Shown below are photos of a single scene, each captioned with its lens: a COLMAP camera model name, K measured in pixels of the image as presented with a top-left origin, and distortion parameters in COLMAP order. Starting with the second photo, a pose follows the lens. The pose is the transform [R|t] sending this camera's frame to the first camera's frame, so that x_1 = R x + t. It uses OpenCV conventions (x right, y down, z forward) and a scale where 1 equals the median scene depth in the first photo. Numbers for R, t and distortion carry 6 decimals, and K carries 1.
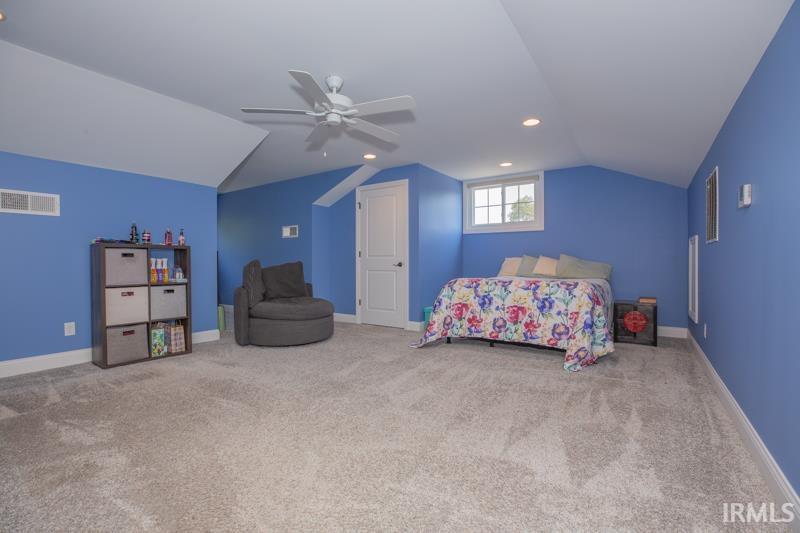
lens RADIAL K [[370.6, 0, 403.2], [0, 370.6, 270.5], [0, 0, 1]] dist [-0.023924, 0.000999]
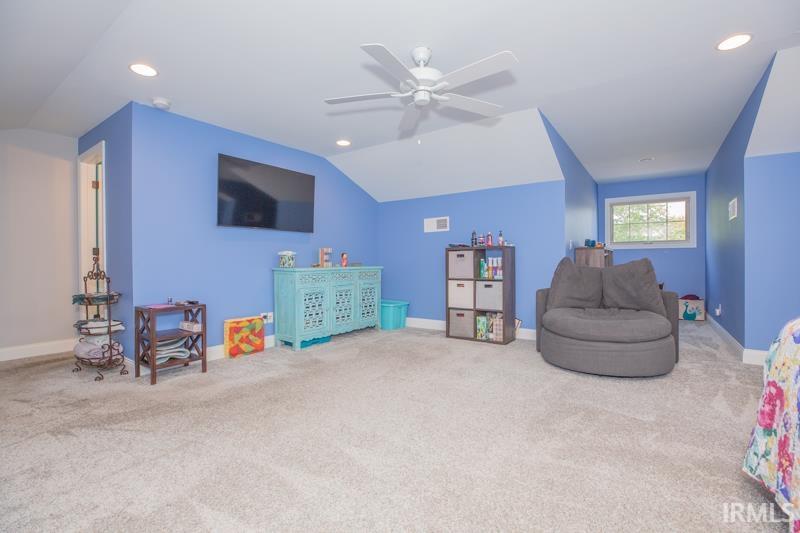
lens RADIAL K [[370.6, 0, 403.2], [0, 370.6, 270.5], [0, 0, 1]] dist [-0.023924, 0.000999]
pose [[-0.019790, 0.005512, -0.999789, 0.562001], [-0.022517, 0.999729, 0.005957, 0.007539], [0.999551, 0.022631, -0.019660, 0.797416]]
